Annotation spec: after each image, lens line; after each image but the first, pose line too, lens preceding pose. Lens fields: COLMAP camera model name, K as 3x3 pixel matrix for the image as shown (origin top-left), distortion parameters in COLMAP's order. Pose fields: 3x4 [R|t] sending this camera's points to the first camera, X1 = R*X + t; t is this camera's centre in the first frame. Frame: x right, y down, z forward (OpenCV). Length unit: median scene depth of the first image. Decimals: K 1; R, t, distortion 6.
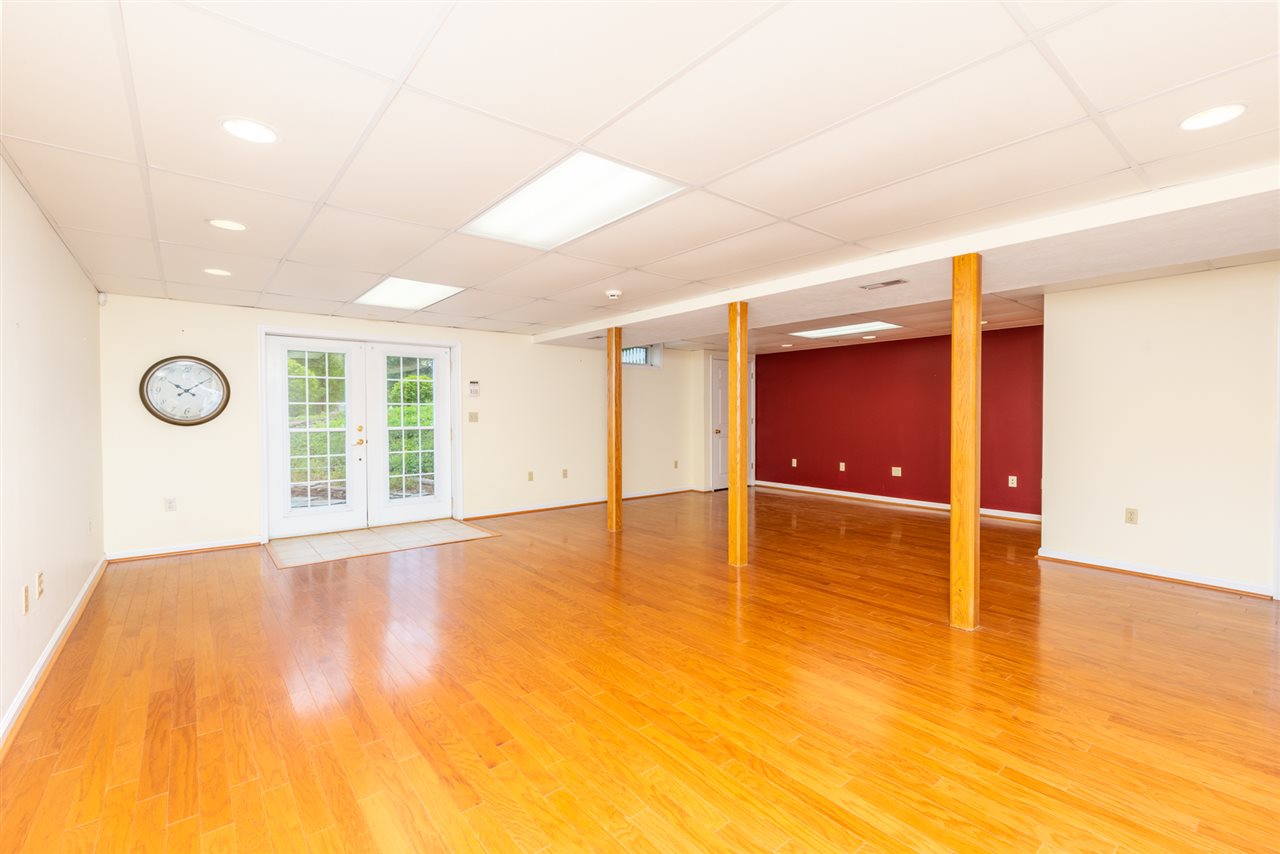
lens RADIAL K [[537.2, 0, 640.0], [0, 537.2, 427.0], [0, 0, 1]] dist [-0.042814, 0.000040]
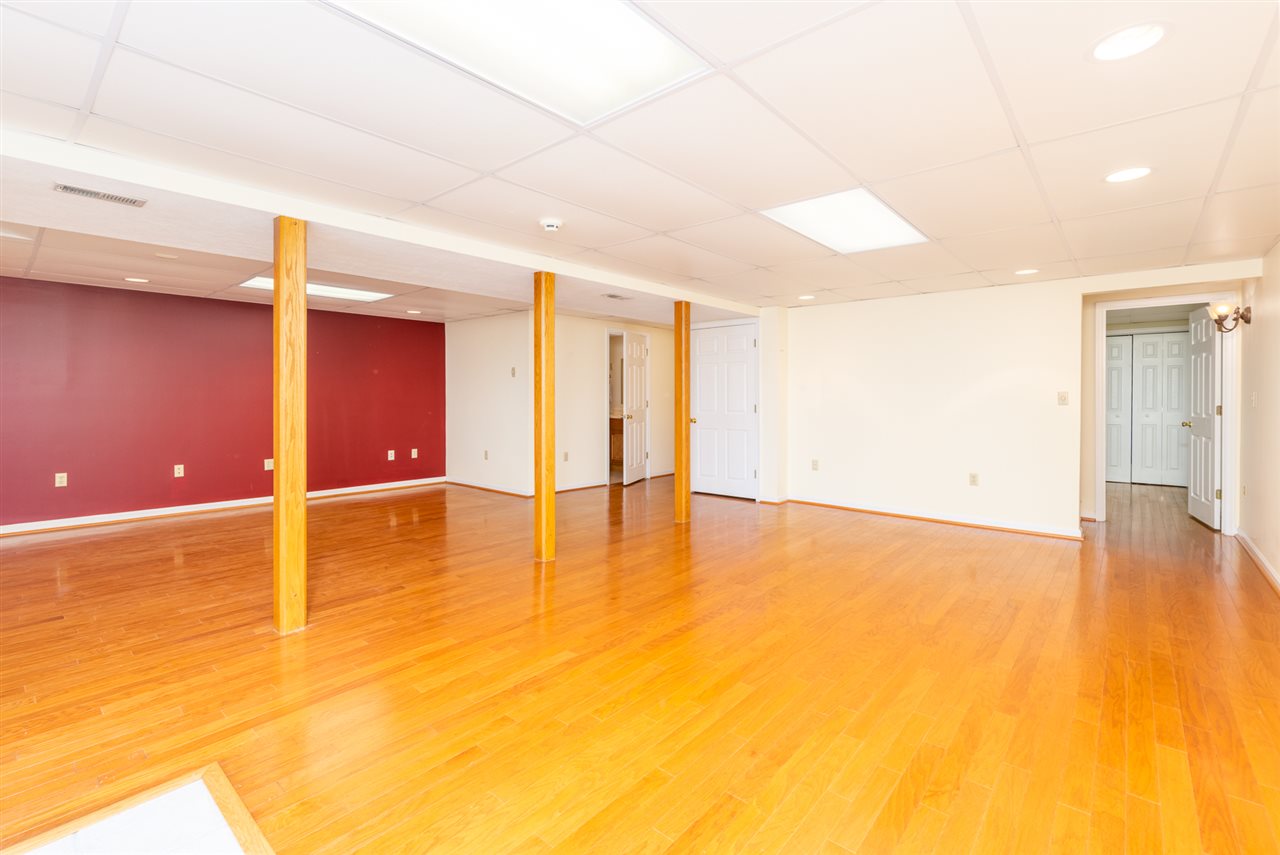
lens RADIAL K [[570.6, 0, 632.3], [0, 570.6, 414.9], [0, 0, 1]] dist [-0.001581, 0.000286]
pose [[-0.143106, -0.038463, 0.988960, -0.762974], [0.020685, 0.998910, 0.041843, -0.028389], [-0.989491, 0.026444, -0.142155, 0.941357]]
